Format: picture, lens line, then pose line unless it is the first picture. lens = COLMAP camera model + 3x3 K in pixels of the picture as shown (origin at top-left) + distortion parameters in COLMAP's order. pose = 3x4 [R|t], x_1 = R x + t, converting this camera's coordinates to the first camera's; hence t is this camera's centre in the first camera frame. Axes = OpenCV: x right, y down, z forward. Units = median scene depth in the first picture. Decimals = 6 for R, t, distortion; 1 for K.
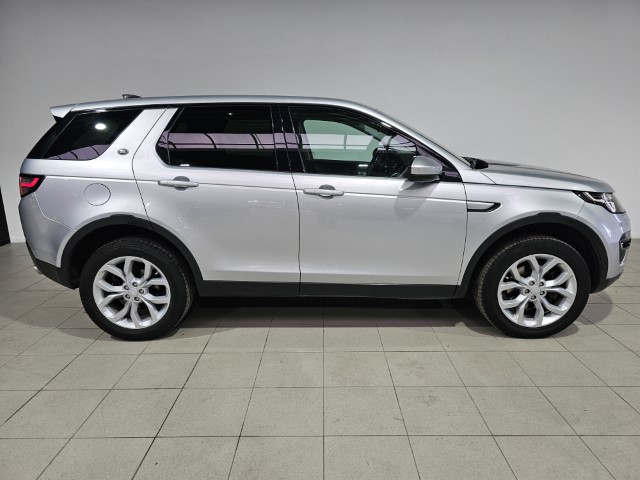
lens RADIAL K [[432.2, 0, 320.0], [0, 432.2, 240.0], [0, 0, 1]] dist [0.020056, -0.002307]
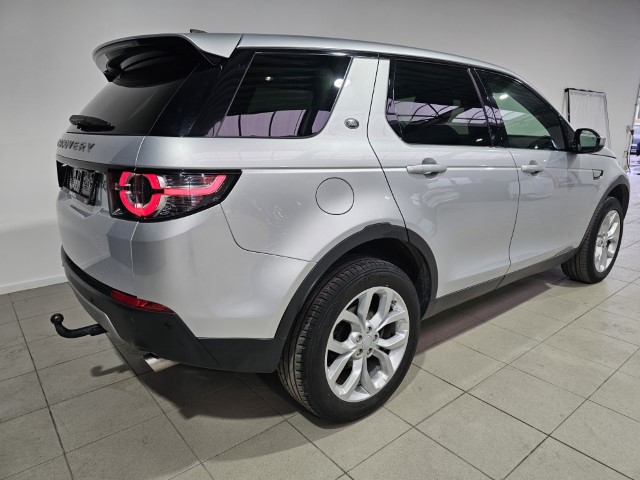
lens RADIAL K [[432.2, 0, 320.0], [0, 432.2, 240.0], [0, 0, 1]] dist [0.020056, -0.002307]
pose [[0.767988, -0.155839, 0.621216, -0.885594], [0.147855, 0.986885, 0.064783, -0.085420], [-0.623165, 0.042097, 0.780957, 0.550633]]
